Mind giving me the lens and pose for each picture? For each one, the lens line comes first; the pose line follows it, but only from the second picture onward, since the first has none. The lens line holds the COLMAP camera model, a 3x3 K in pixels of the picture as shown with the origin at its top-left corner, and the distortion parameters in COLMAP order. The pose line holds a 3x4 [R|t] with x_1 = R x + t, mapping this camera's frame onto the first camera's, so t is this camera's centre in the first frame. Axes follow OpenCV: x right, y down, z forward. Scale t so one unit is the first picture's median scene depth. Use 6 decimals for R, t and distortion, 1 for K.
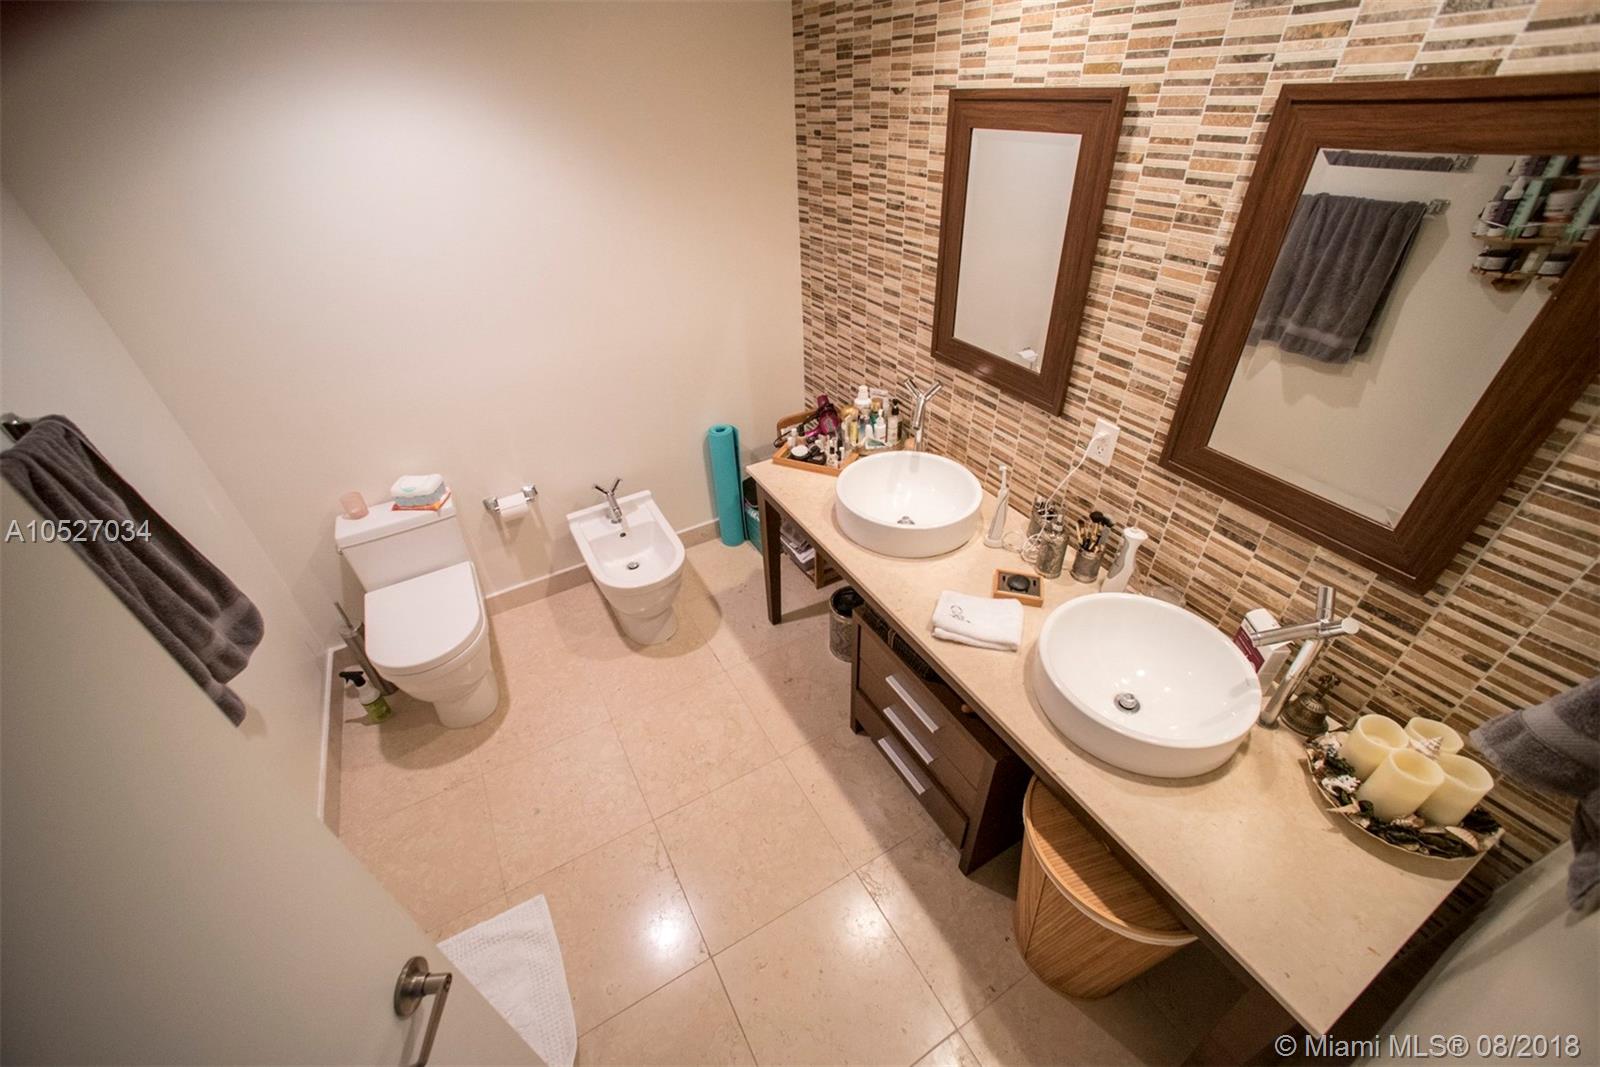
lens RADIAL K [[637.8, 0, 803.5], [0, 637.8, 535.5], [0, 0, 1]] dist [-0.063292, 0.029748]
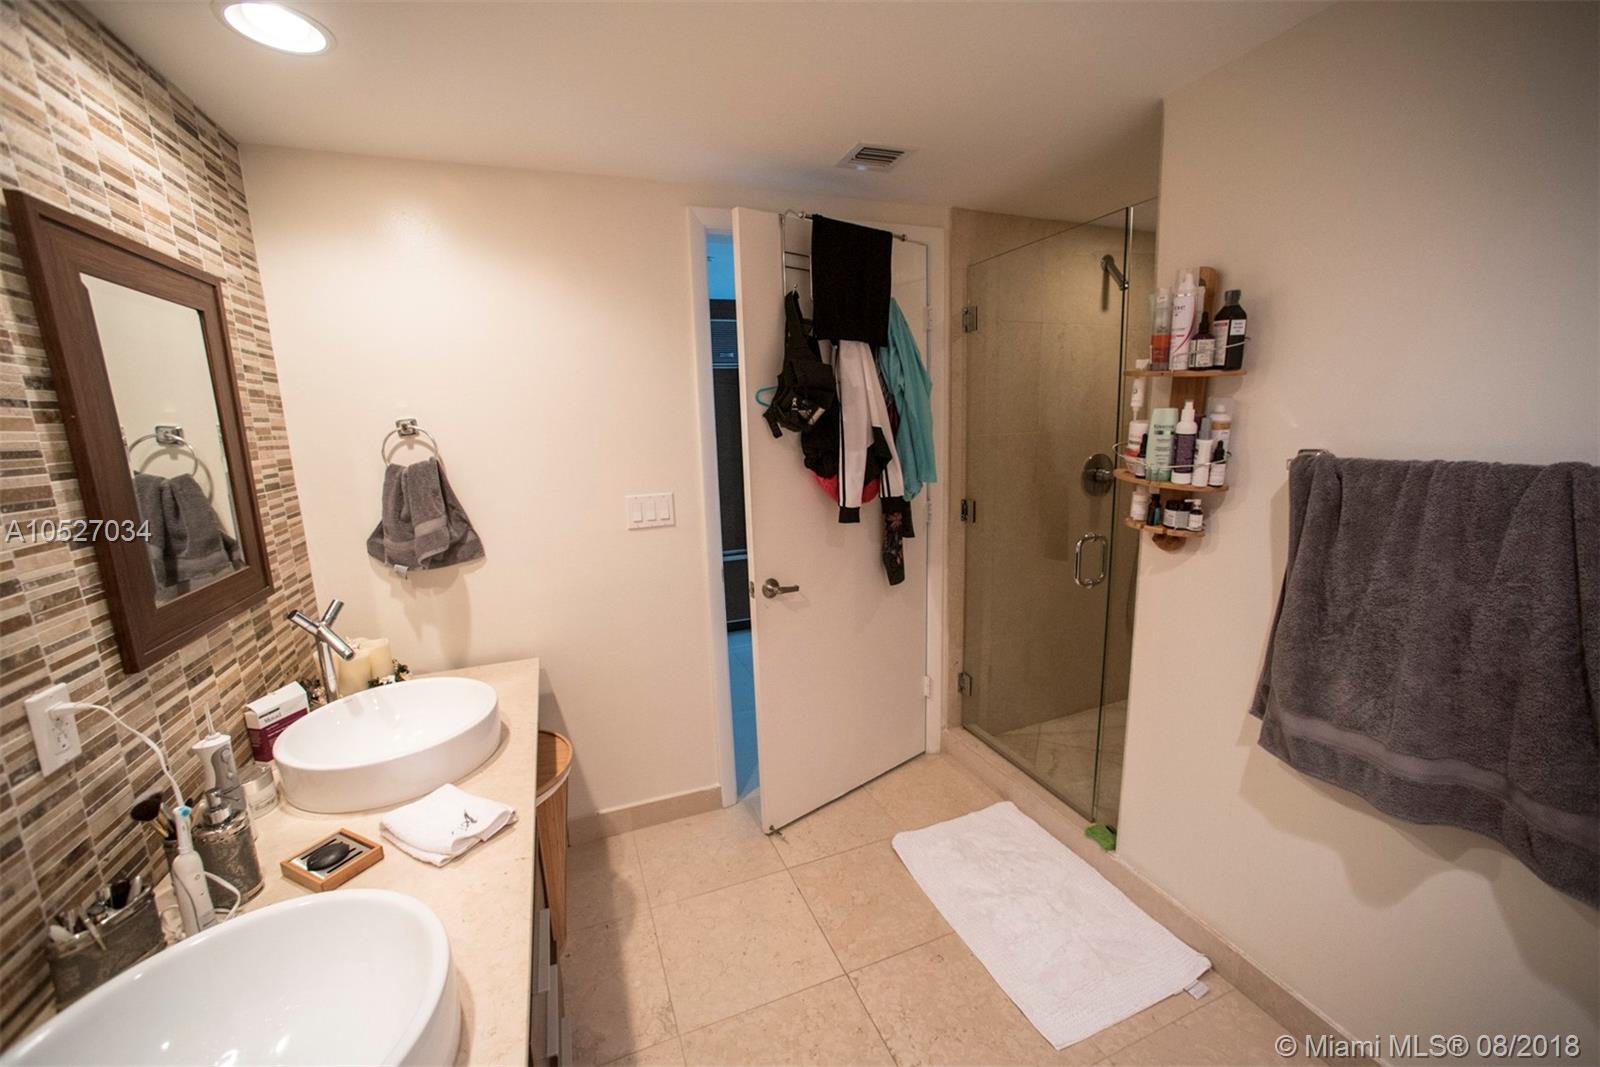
lens RADIAL K [[633.3, 0, 800.0], [0, 633.3, 533.5], [0, 0, 1]] dist [-0.058329, 0.025073]
pose [[-0.988011, 0.039118, 0.149347, -0.240324], [0.135385, 0.684460, 0.716370, -0.518751], [-0.074199, 0.728000, -0.681550, 1.098137]]
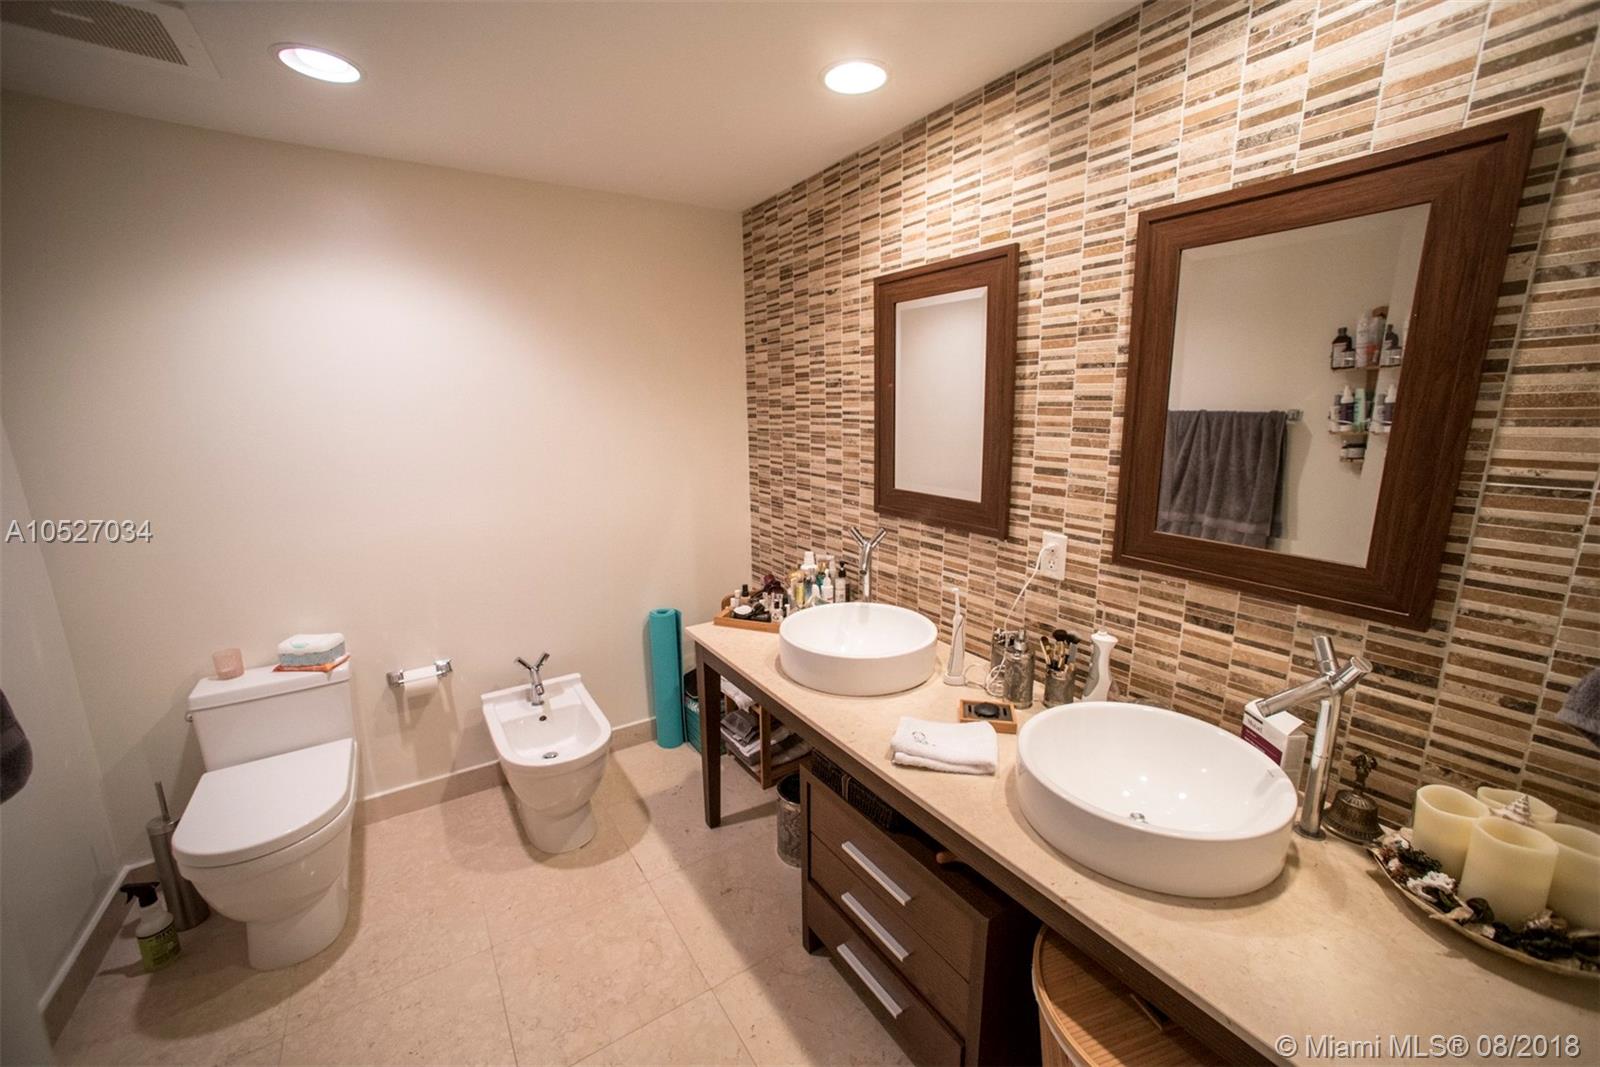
lens RADIAL K [[640.1, 0, 802.8], [0, 640.1, 533.7], [0, 0, 1]] dist [-0.065345, 0.029684]
pose [[0.997824, 0.007468, 0.065505, 0.024591], [0.020312, 0.910410, -0.413207, 0.199824], [-0.062723, 0.413639, 0.908278, 0.112105]]
